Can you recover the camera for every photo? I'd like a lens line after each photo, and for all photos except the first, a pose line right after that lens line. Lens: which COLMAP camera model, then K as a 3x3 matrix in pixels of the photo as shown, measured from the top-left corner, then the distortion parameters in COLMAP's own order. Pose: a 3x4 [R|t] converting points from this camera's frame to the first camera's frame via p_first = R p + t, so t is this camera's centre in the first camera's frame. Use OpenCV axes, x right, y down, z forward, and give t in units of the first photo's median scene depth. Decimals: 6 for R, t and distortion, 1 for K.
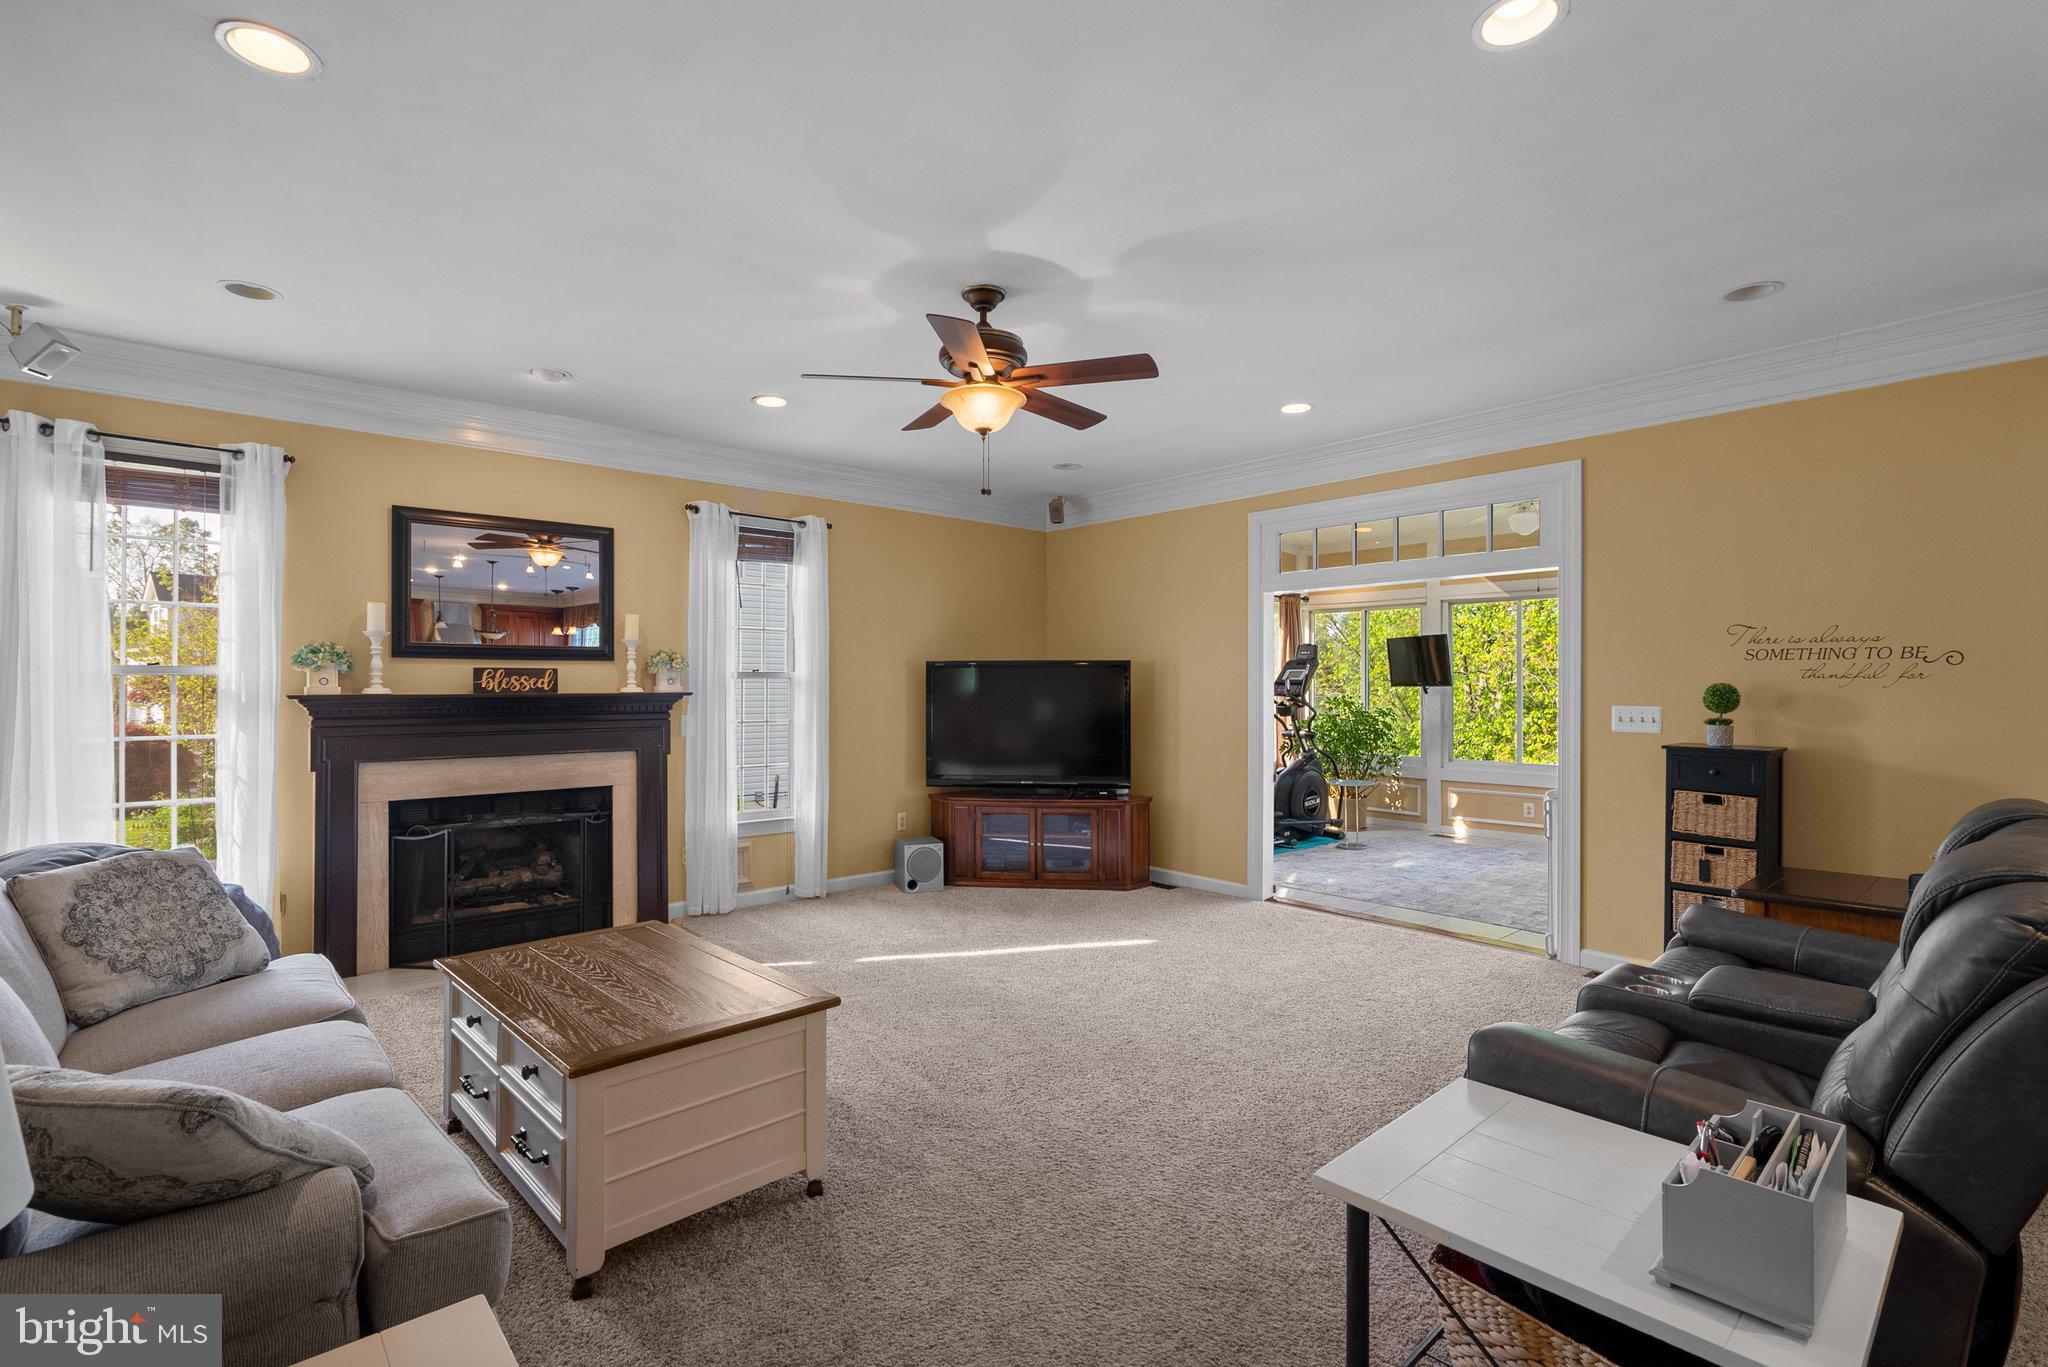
lens RADIAL K [[919.5, 0, 1024.0], [0, 919.5, 683.5], [0, 0, 1]] dist [-0.011981, 0.000073]
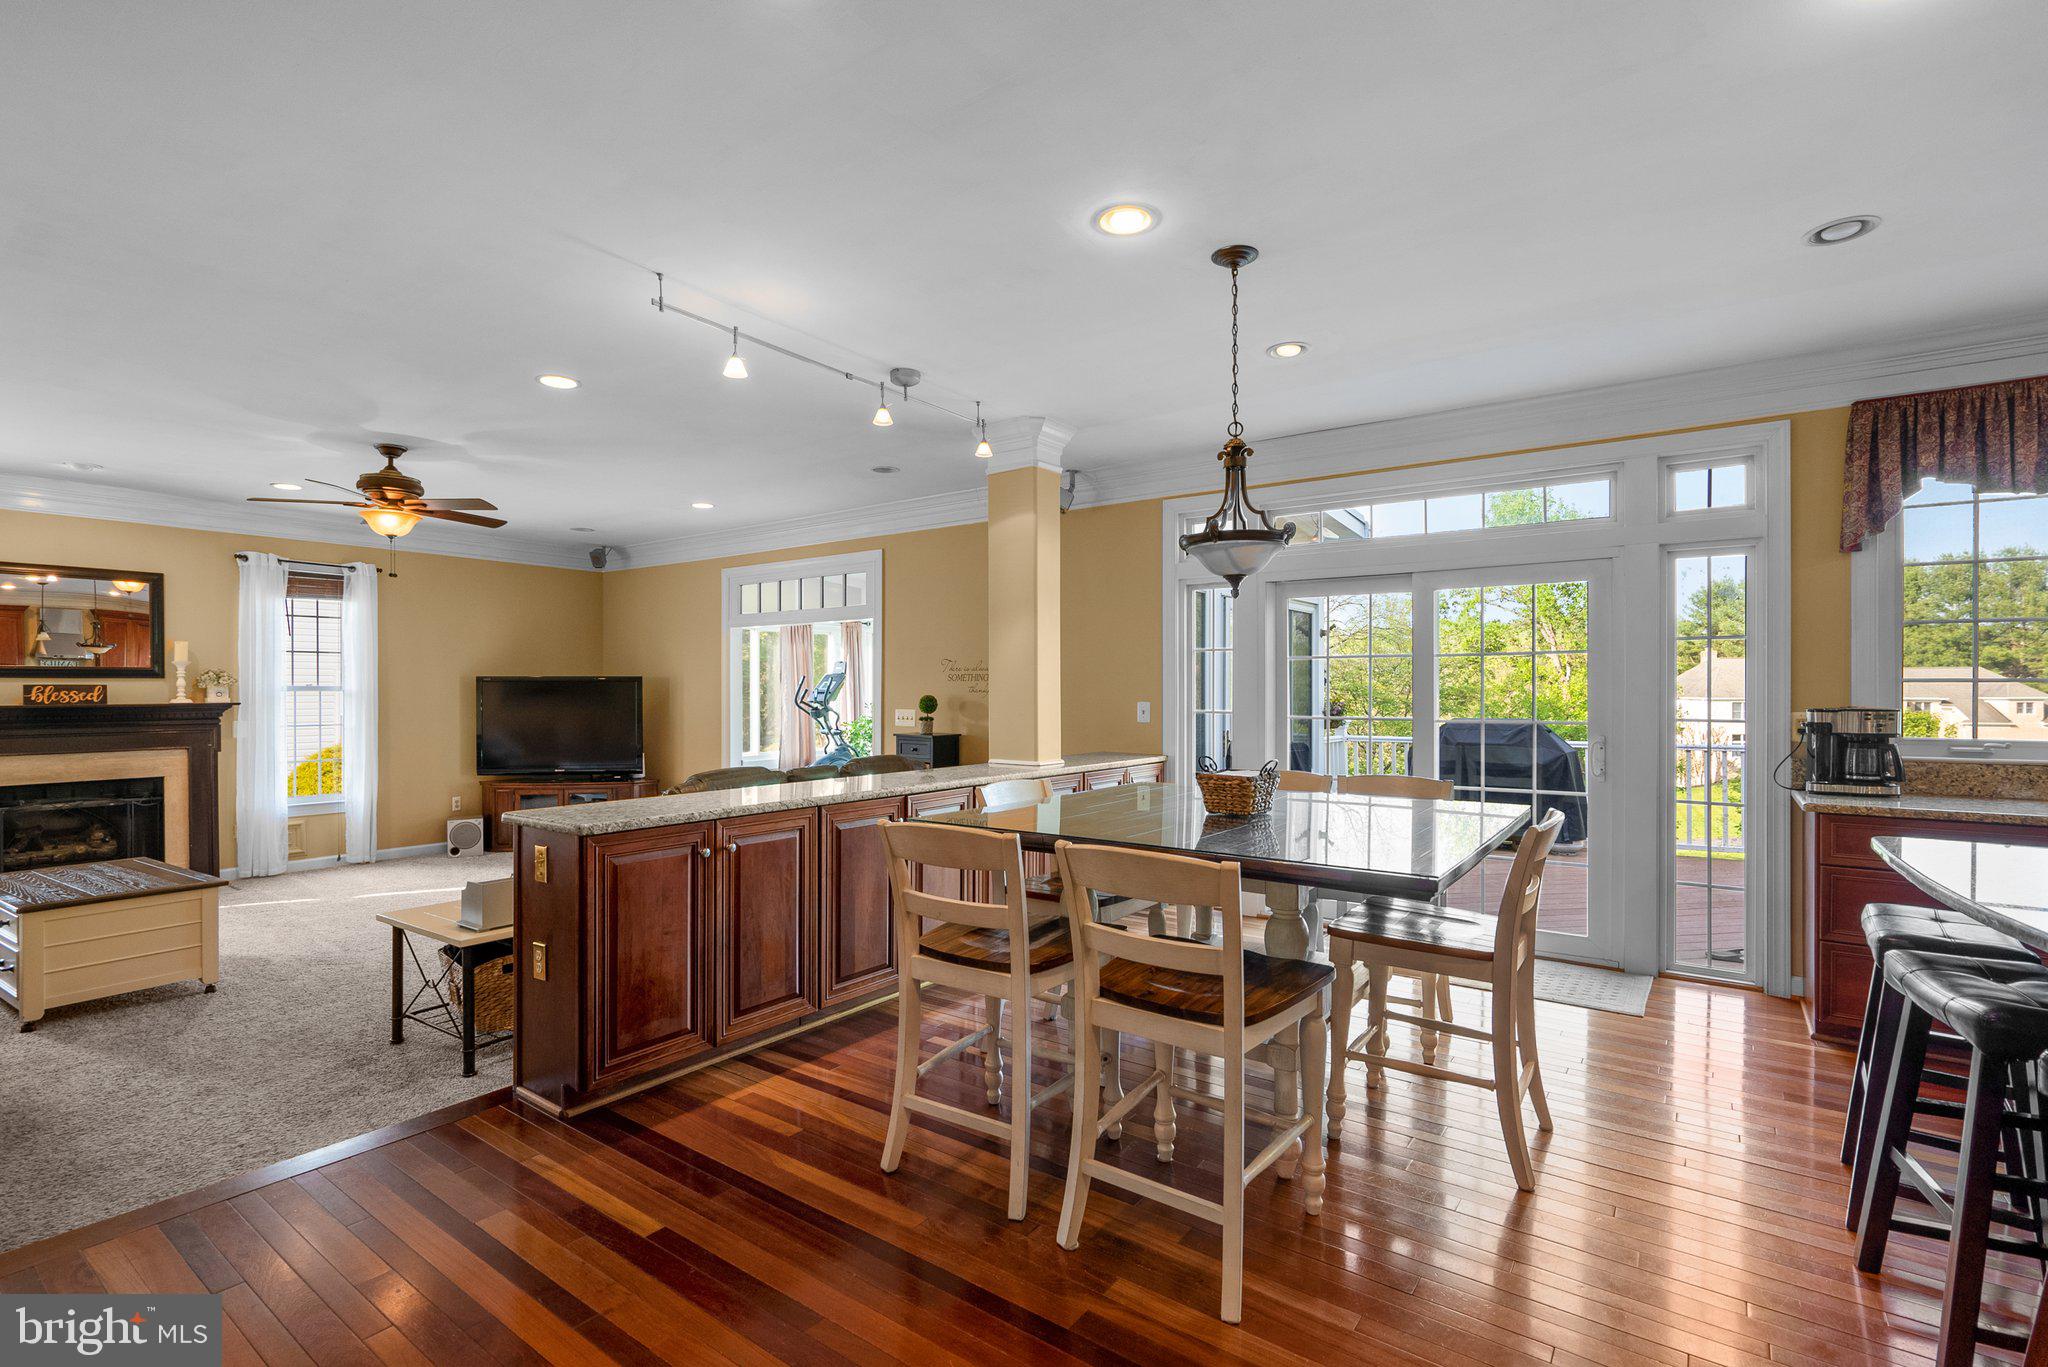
lens RADIAL K [[933.8, 0, 1015.8], [0, 933.8, 694.4], [0, 0, 1]] dist [0.000081, 0.000363]
pose [[0.978169, -0.002846, 0.207791, 0.439818], [0.001242, 0.999968, 0.007850, -0.011101], [-0.207807, -0.007420, 0.978142, -0.513311]]
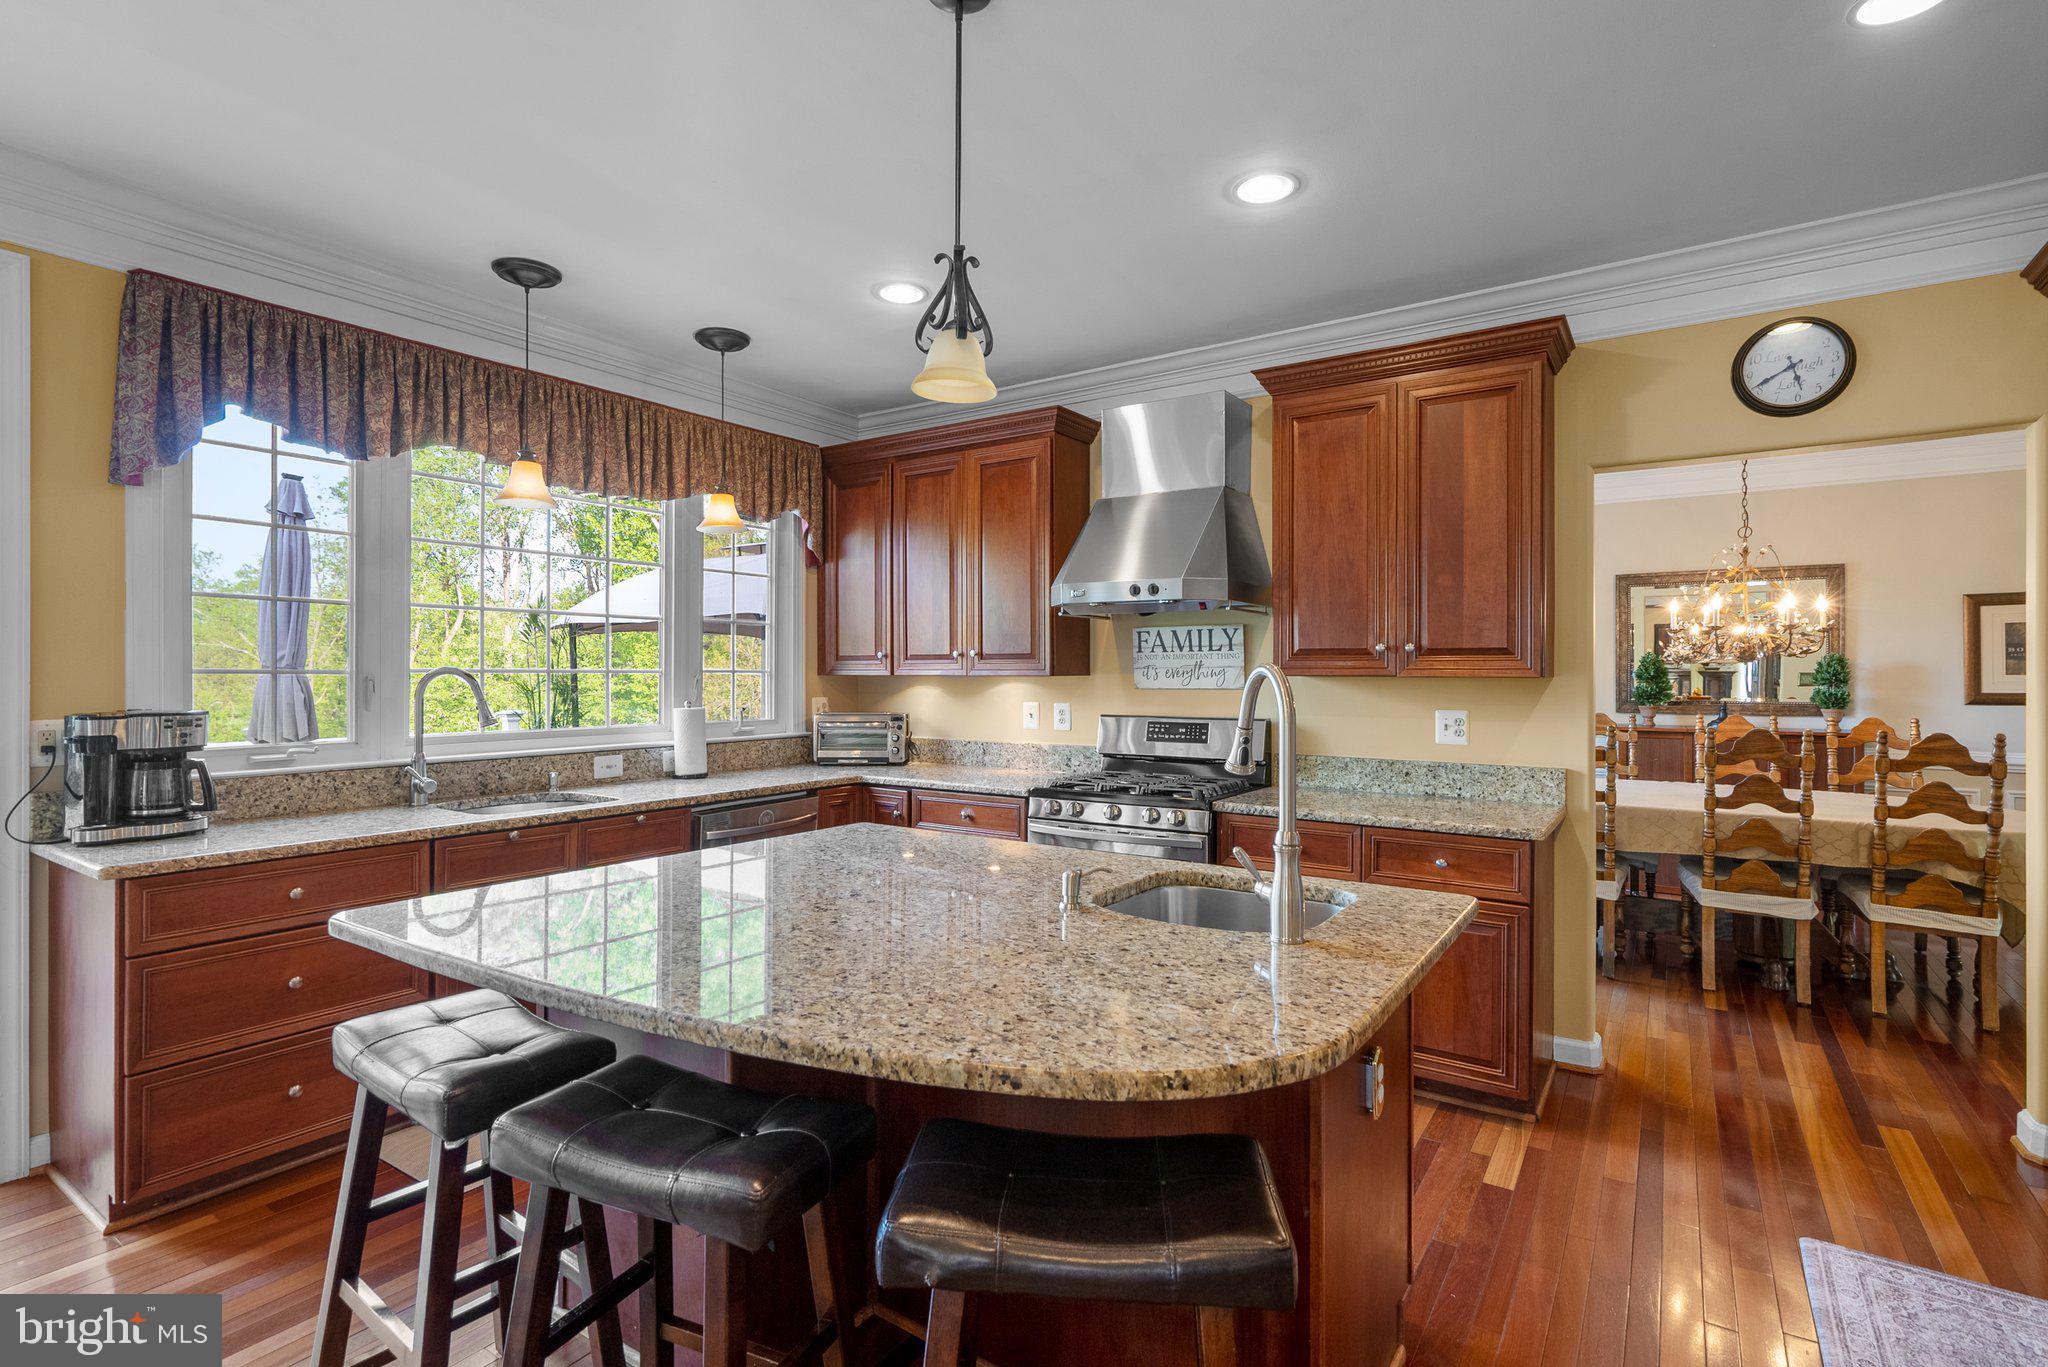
lens RADIAL K [[945.5, 0, 1021.0], [0, 945.5, 674.4], [0, 0, 1]] dist [-0.003775, -0.000327]
pose [[-0.247619, 0.000521, 0.968857, 0.625316], [-0.003663, 0.999992, -0.001474, -0.014782], [-0.968851, -0.003914, -0.247615, -0.267785]]
